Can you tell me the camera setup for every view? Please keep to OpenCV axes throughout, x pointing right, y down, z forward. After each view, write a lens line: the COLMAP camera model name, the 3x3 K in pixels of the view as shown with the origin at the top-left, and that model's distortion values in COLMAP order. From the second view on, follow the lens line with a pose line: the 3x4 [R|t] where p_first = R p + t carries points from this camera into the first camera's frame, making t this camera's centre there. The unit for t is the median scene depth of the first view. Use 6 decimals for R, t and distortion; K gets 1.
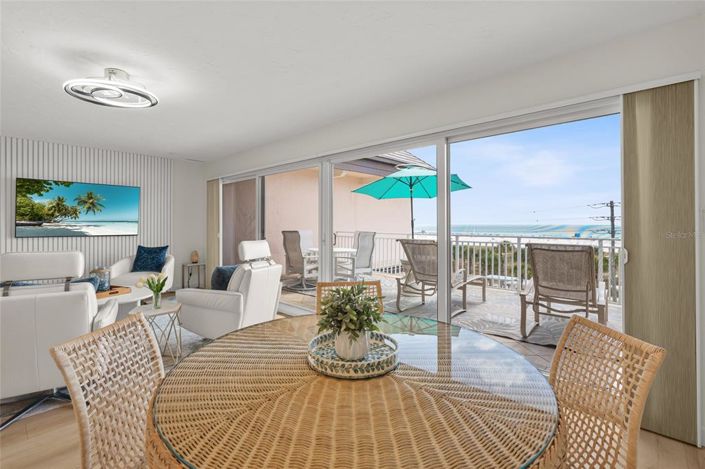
lens RADIAL K [[322.0, 0, 351.5], [0, 322.0, 220.8], [0, 0, 1]] dist [-0.002490, 0.000761]
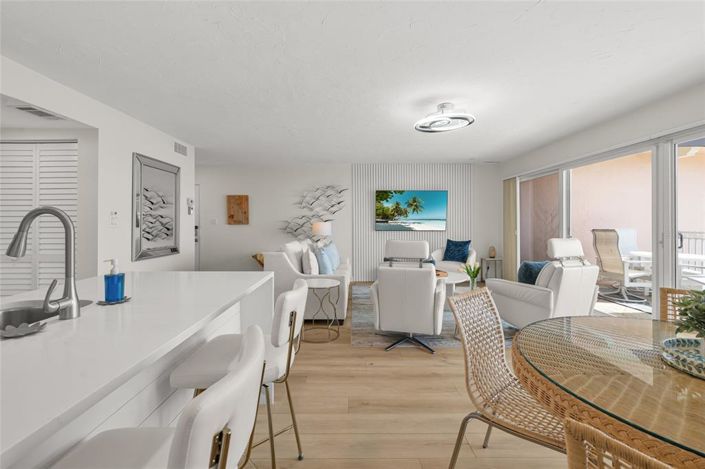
lens RADIAL K [[322.0, 0, 351.5], [0, 322.0, 220.8], [0, 0, 1]] dist [-0.002490, 0.000761]
pose [[0.673107, -0.001415, -0.739543, -0.011384], [0.007633, 0.999958, 0.005033, -0.001229], [0.739505, -0.009033, 0.673090, -0.099747]]
